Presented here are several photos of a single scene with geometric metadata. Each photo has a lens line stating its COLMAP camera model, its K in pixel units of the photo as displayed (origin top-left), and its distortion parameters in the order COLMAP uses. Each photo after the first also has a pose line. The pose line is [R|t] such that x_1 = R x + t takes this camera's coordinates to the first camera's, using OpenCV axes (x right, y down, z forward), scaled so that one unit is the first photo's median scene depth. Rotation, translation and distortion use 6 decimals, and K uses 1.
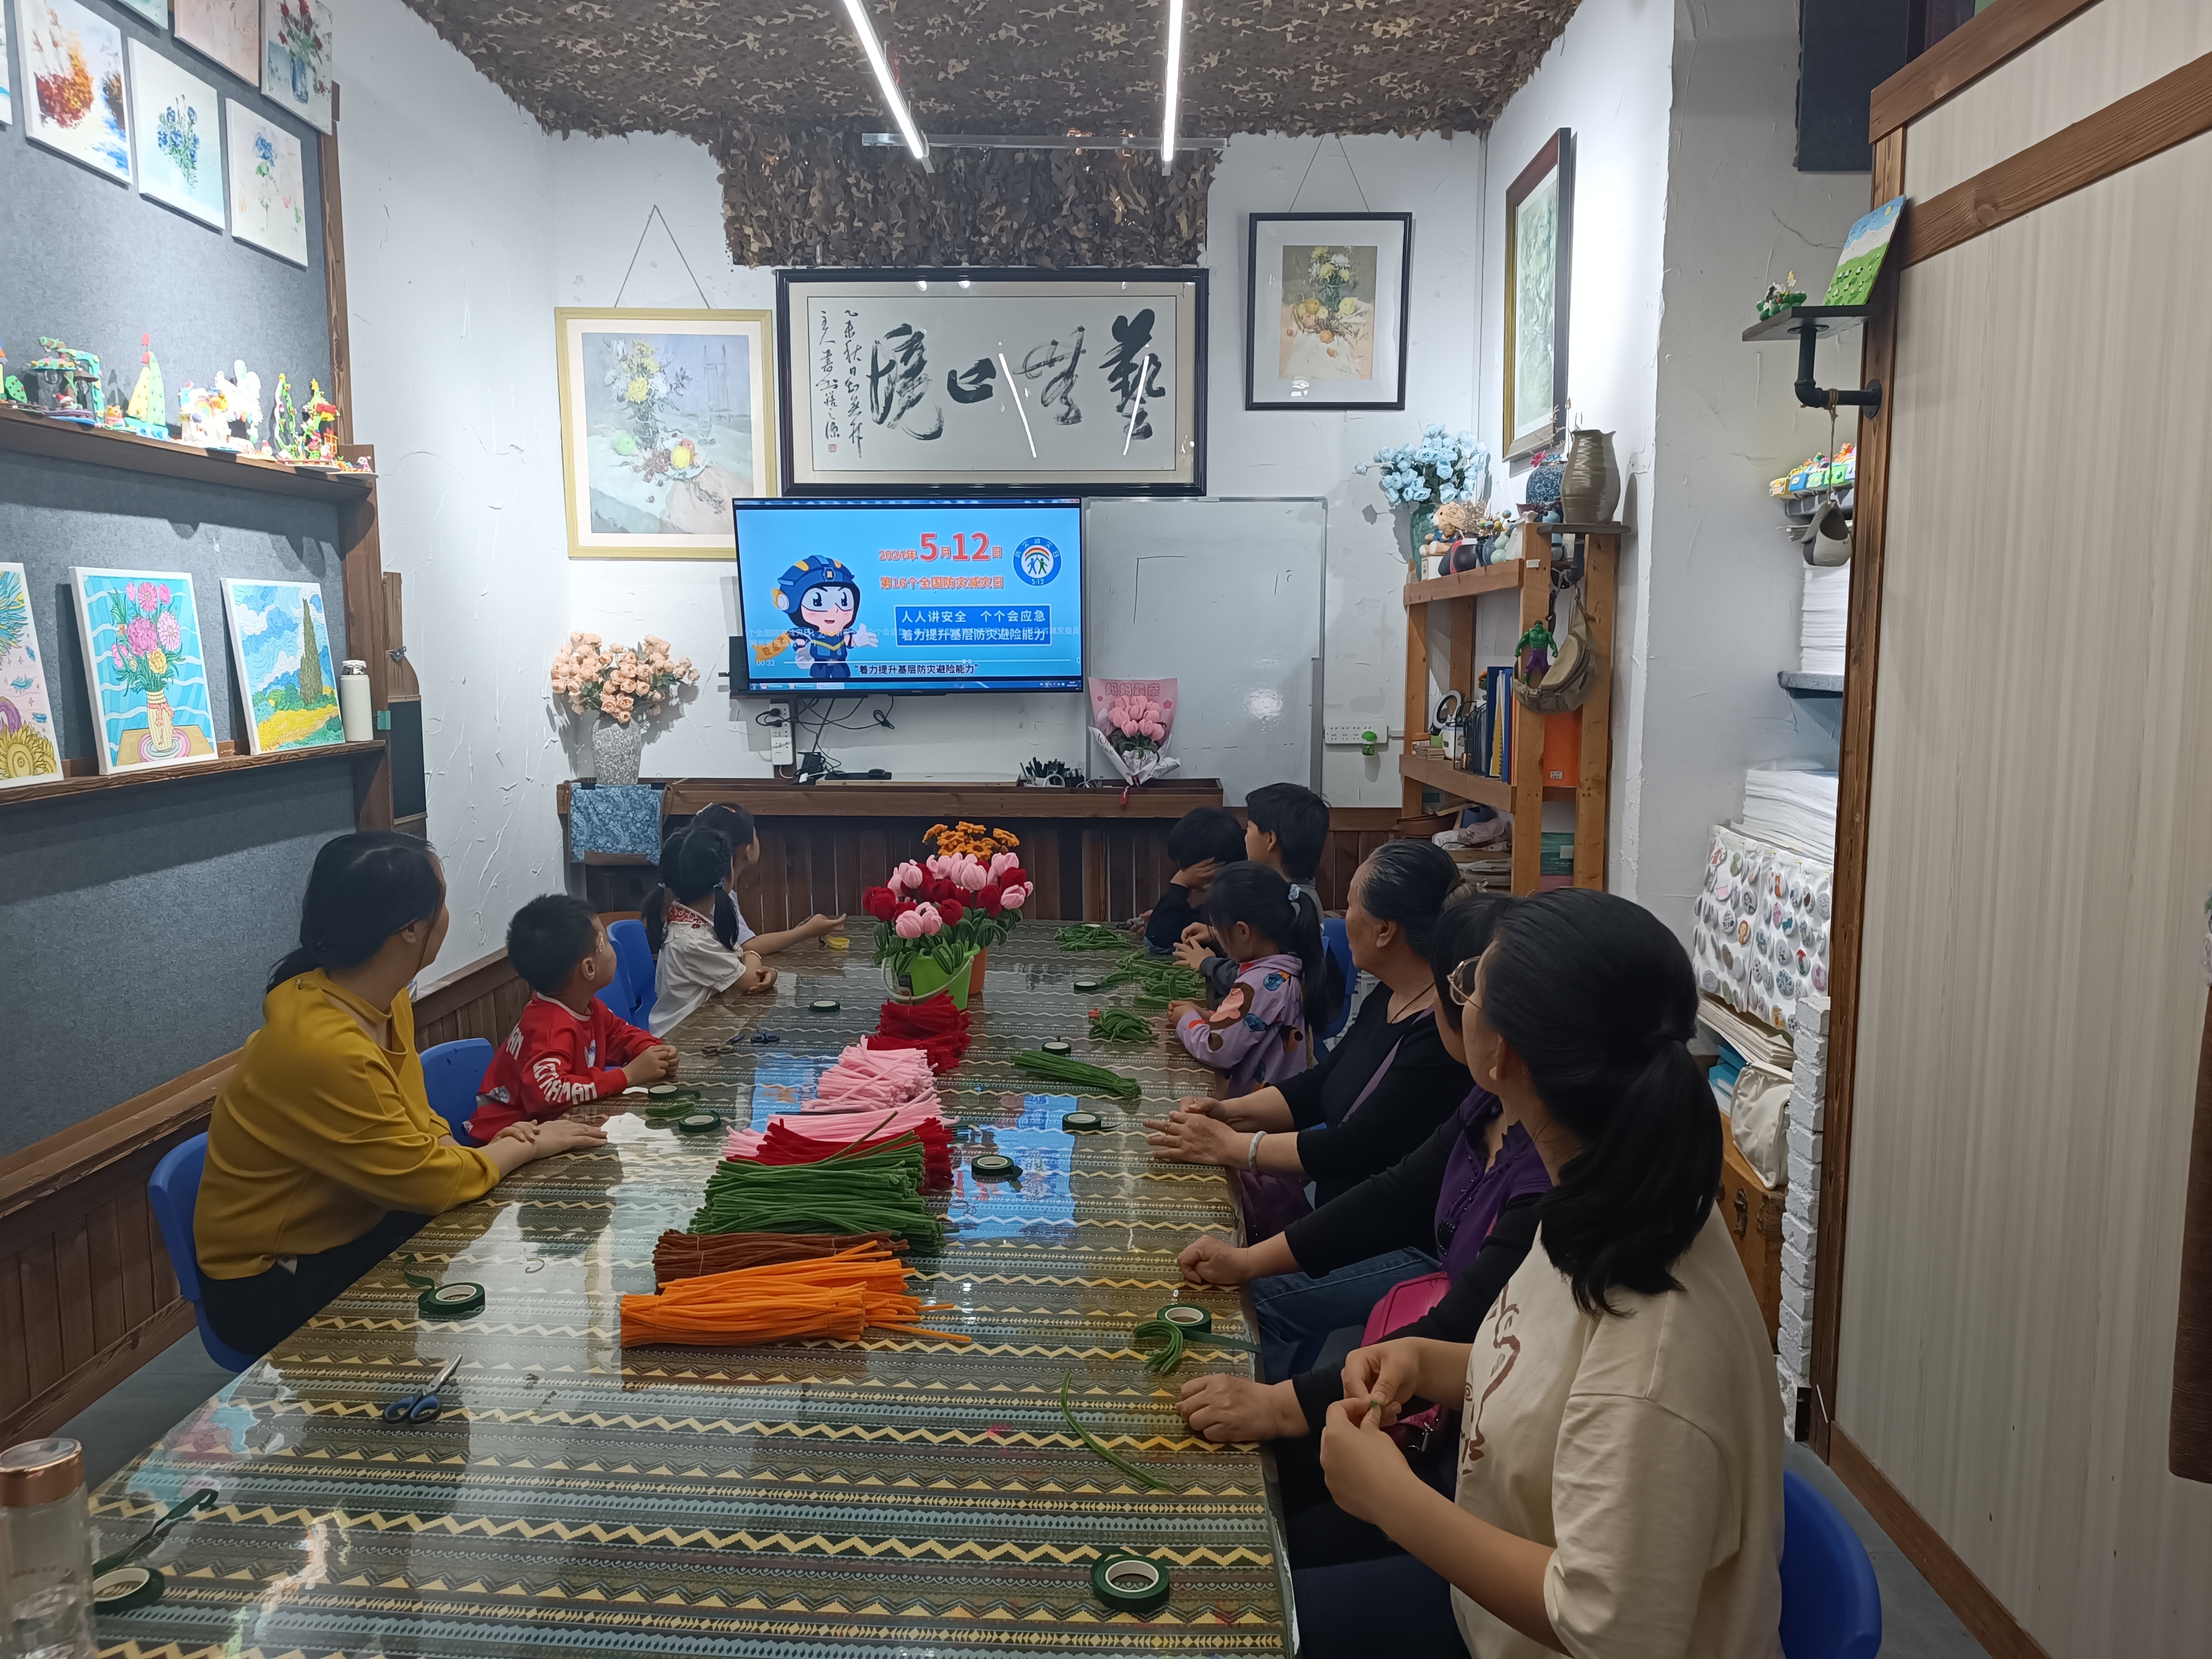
lens RADIAL K [[1550.8, 0, 1106.0], [0, 1550.8, 829.5], [0, 0, 1]] dist [0.008458, -0.003728]
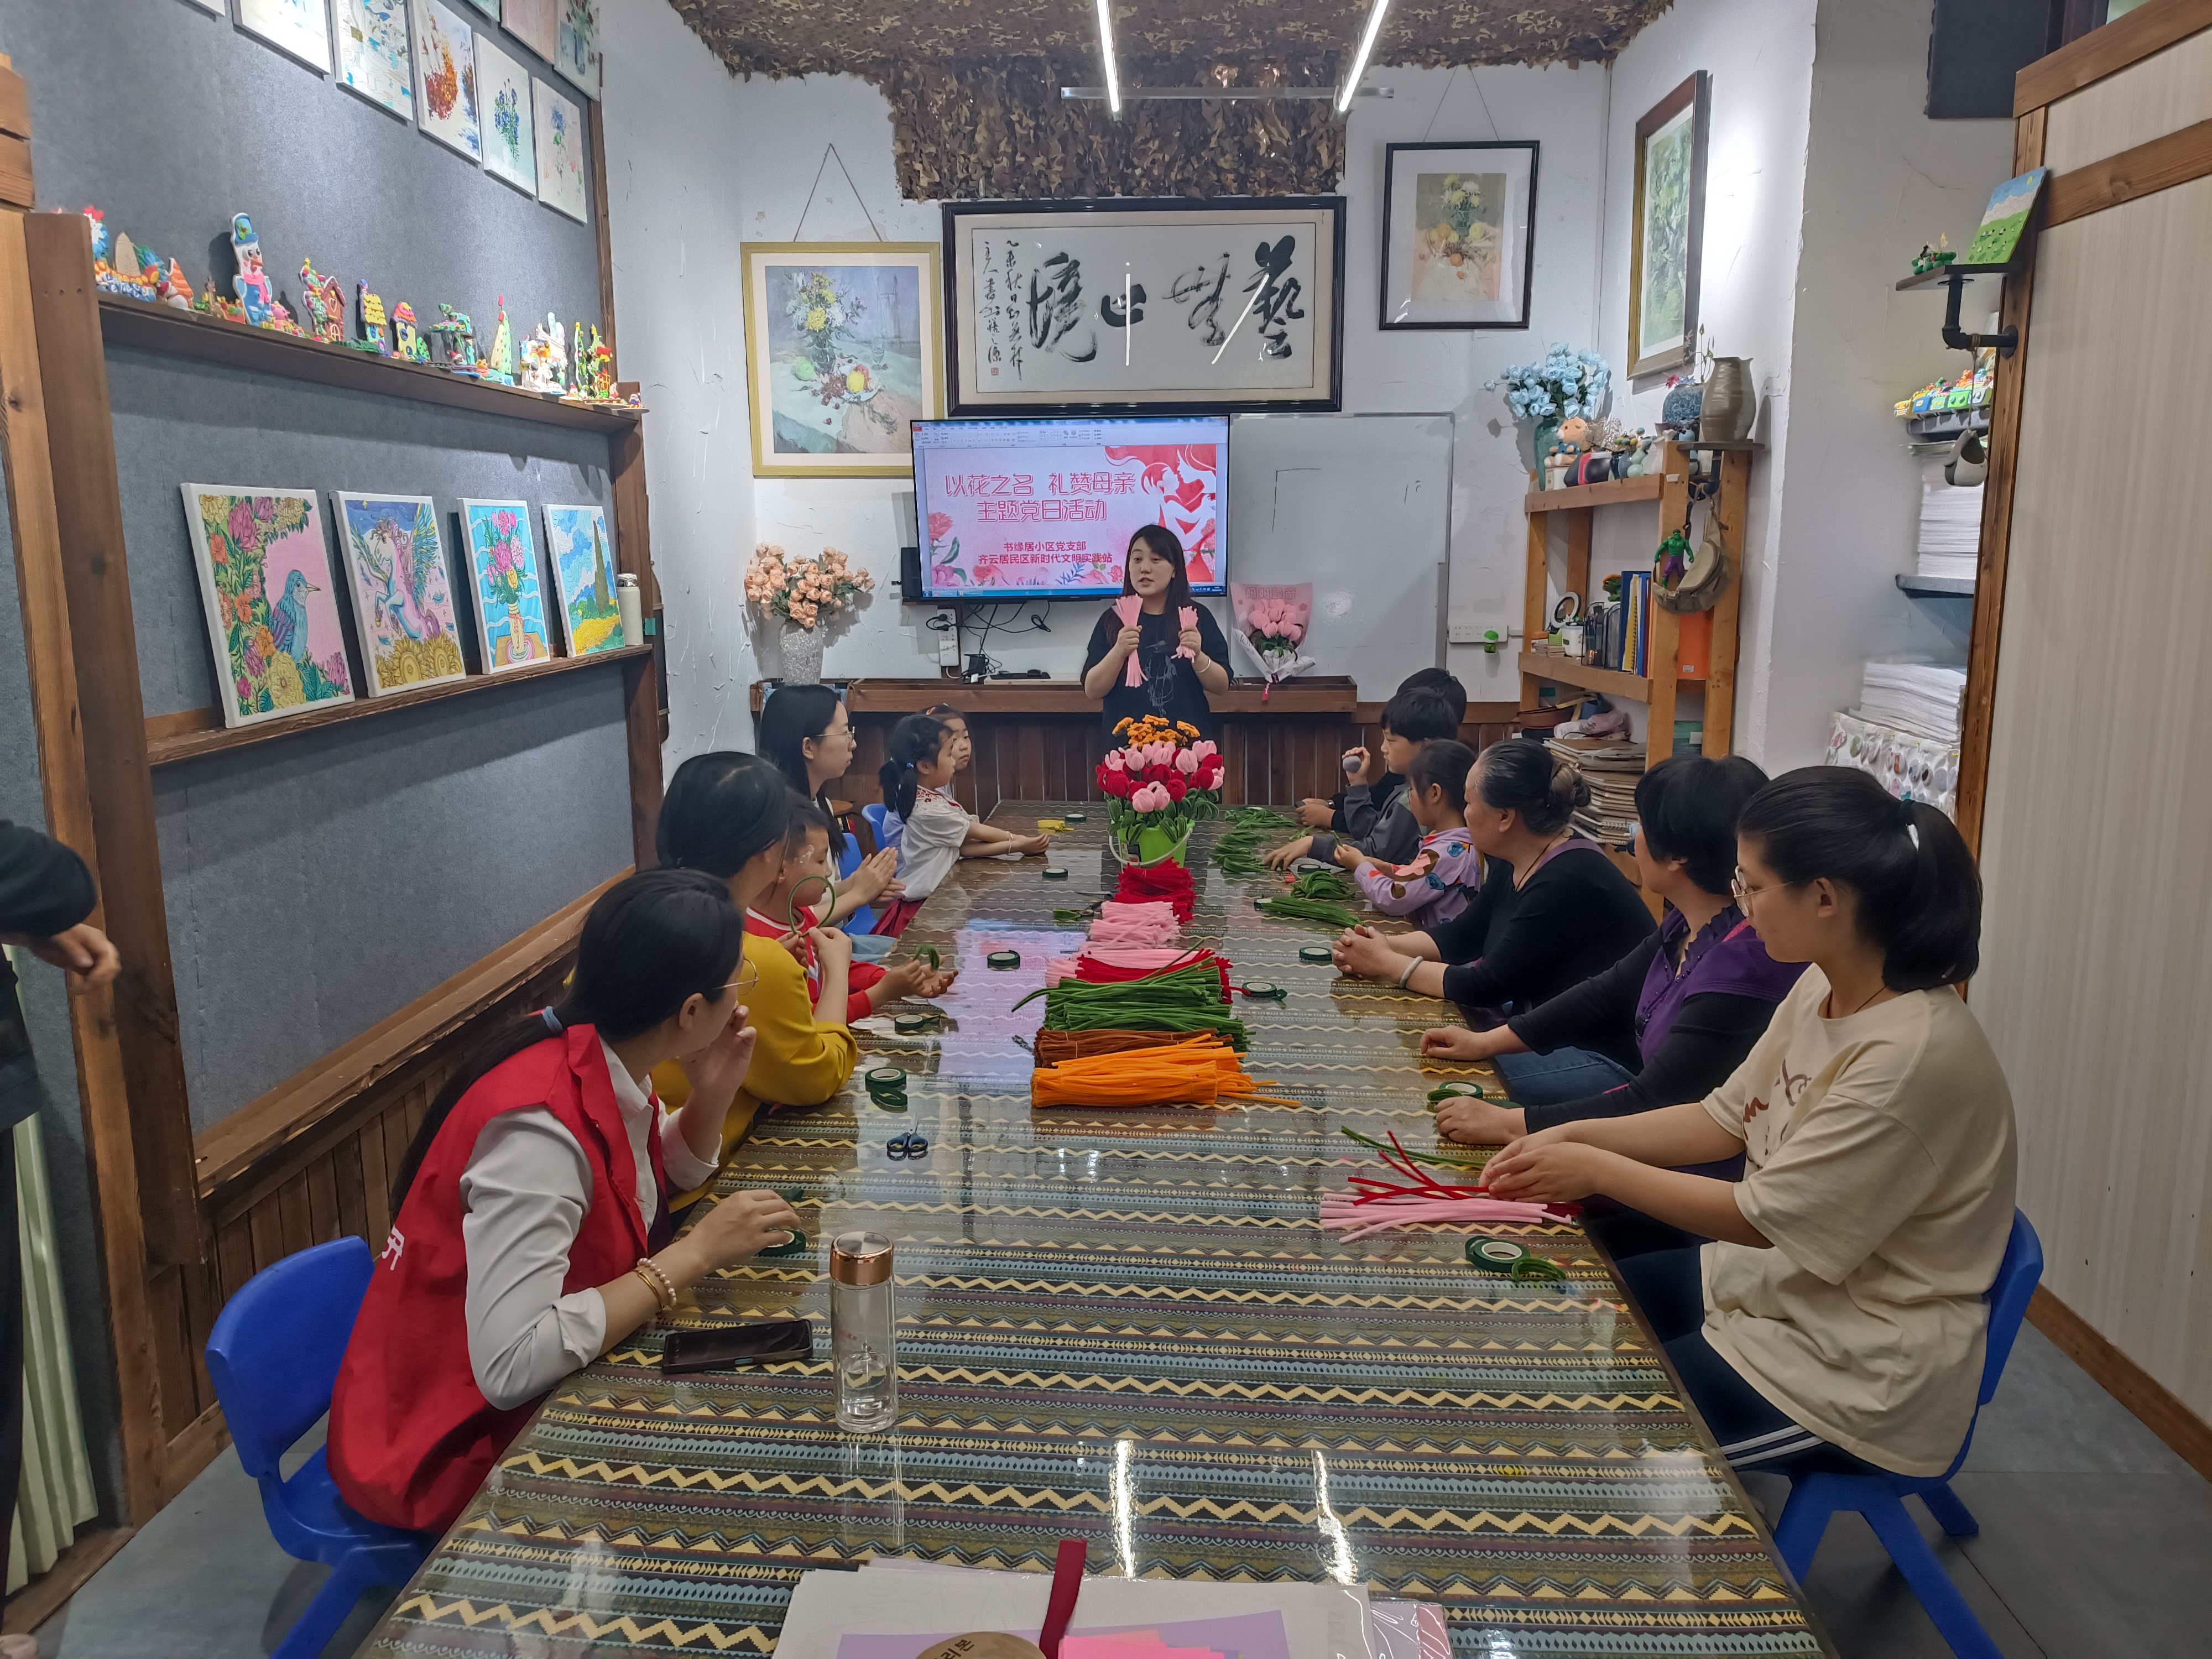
lens RADIAL K [[1550.8, 0, 1106.0], [0, 1550.8, 829.5], [0, 0, 1]] dist [0.008458, -0.003728]
pose [[0.999700, -0.003654, -0.024216, -0.077879], [0.005149, 0.998065, 0.061968, 0.006799], [0.023943, -0.062074, 0.997784, -0.101469]]
